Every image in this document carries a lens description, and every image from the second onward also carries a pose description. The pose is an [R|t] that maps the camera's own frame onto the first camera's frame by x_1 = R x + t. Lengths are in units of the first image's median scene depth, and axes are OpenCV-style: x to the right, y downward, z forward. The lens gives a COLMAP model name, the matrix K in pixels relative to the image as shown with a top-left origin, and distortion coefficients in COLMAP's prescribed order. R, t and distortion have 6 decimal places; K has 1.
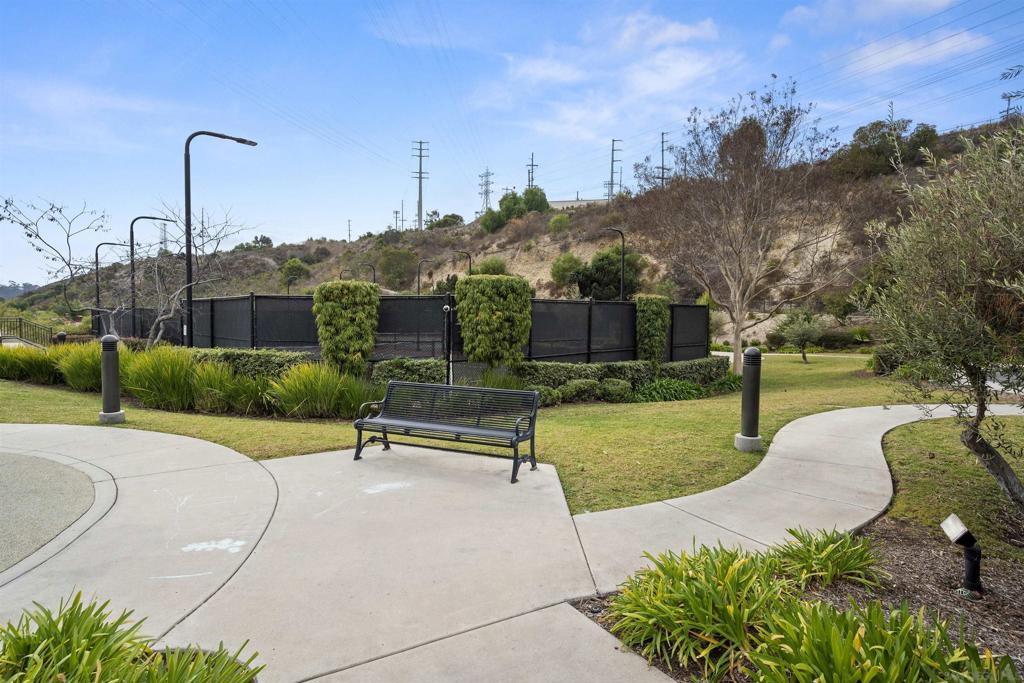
lens RADIAL K [[569.0, 0, 512.0], [0, 569.0, 341.5], [0, 0, 1]] dist [0.000837, 0.000029]
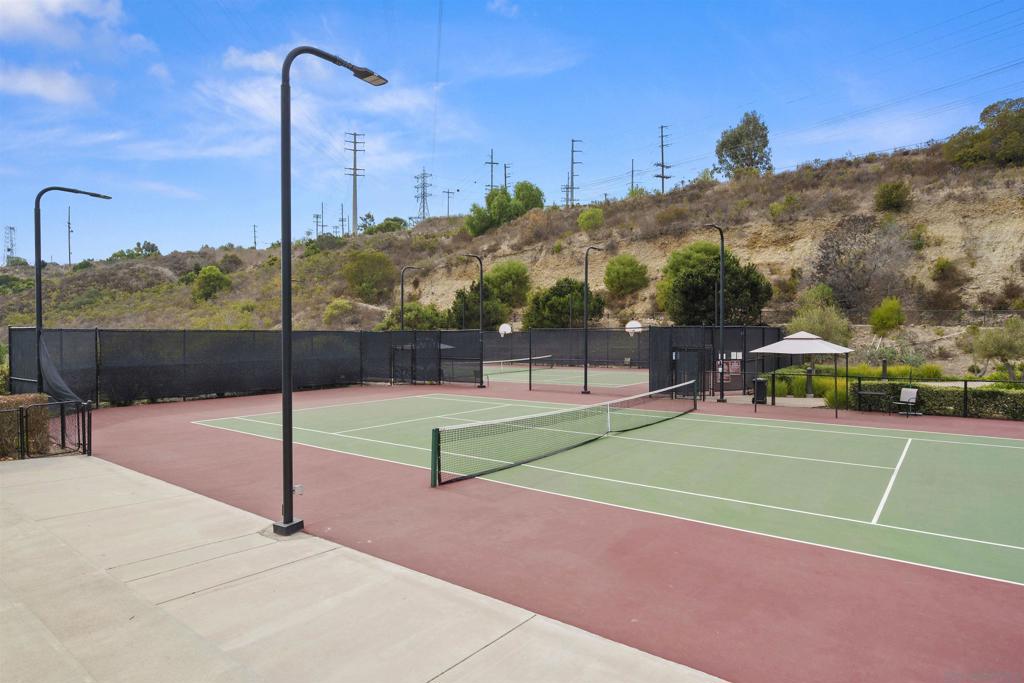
lens RADIAL K [[593.3, 0, 512.0], [0, 593.3, 341.5], [0, 0, 1]] dist [-0.001228, 0.000034]
pose [[0.986423, -0.015264, 0.163512, -0.078829], [0.020310, 0.999366, -0.029235, -0.005096], [-0.162962, 0.032159, 0.986108, 0.086346]]
